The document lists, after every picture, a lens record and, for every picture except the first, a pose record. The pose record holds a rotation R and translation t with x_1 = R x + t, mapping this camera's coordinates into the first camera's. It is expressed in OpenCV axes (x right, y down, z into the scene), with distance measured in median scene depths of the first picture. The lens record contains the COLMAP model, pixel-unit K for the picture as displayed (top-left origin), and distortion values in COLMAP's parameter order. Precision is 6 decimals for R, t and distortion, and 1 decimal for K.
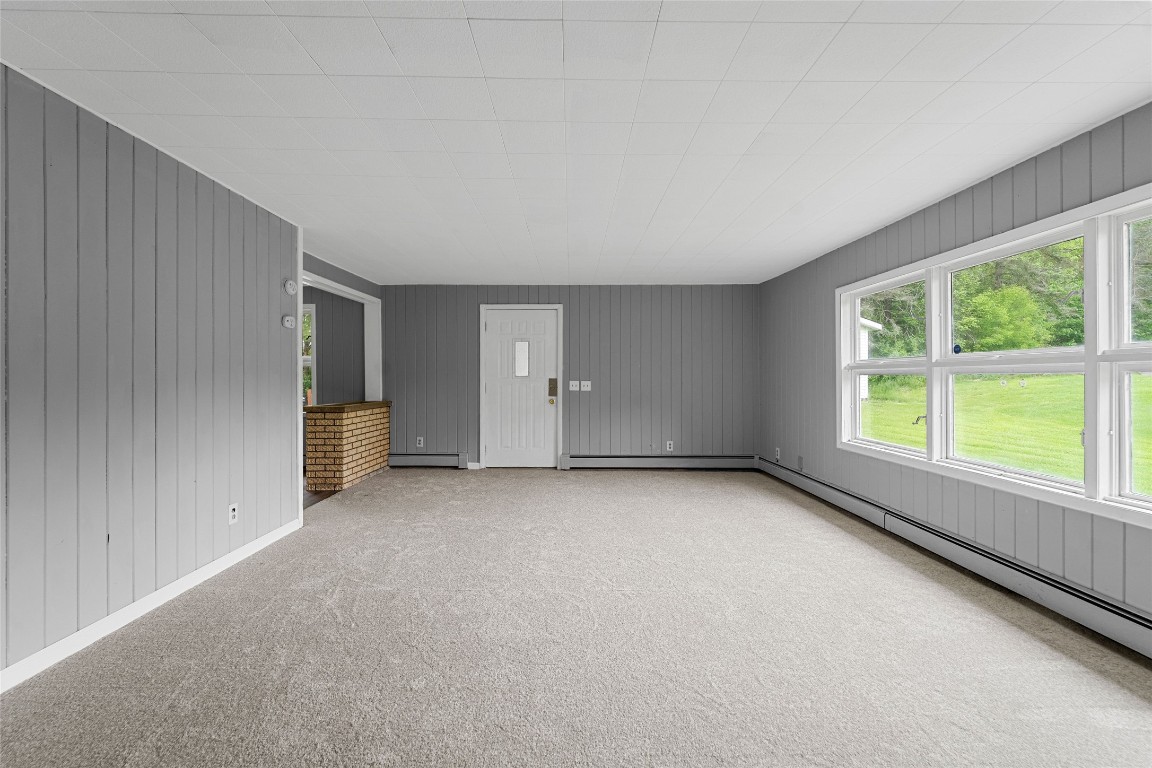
lens RADIAL K [[470.8, 0, 574.3], [0, 470.8, 379.0], [0, 0, 1]] dist [0.015287, -0.005984]
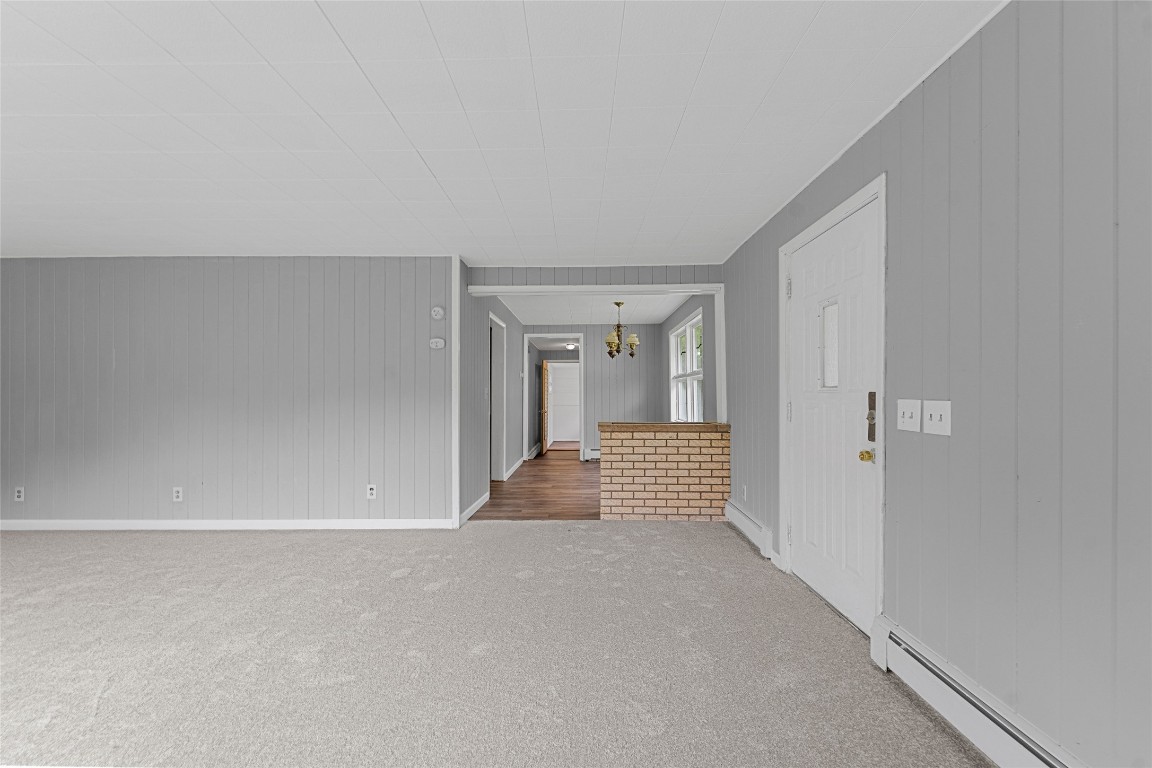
lens RADIAL K [[470.5, 0, 574.8], [0, 470.5, 393.0], [0, 0, 1]] dist [0.001011, 0.000130]
pose [[-0.001102, 0.000874, -0.999999, 0.318726], [0.001640, 0.999998, 0.000872, -0.001070], [0.999998, -0.001639, -0.001104, 0.789597]]
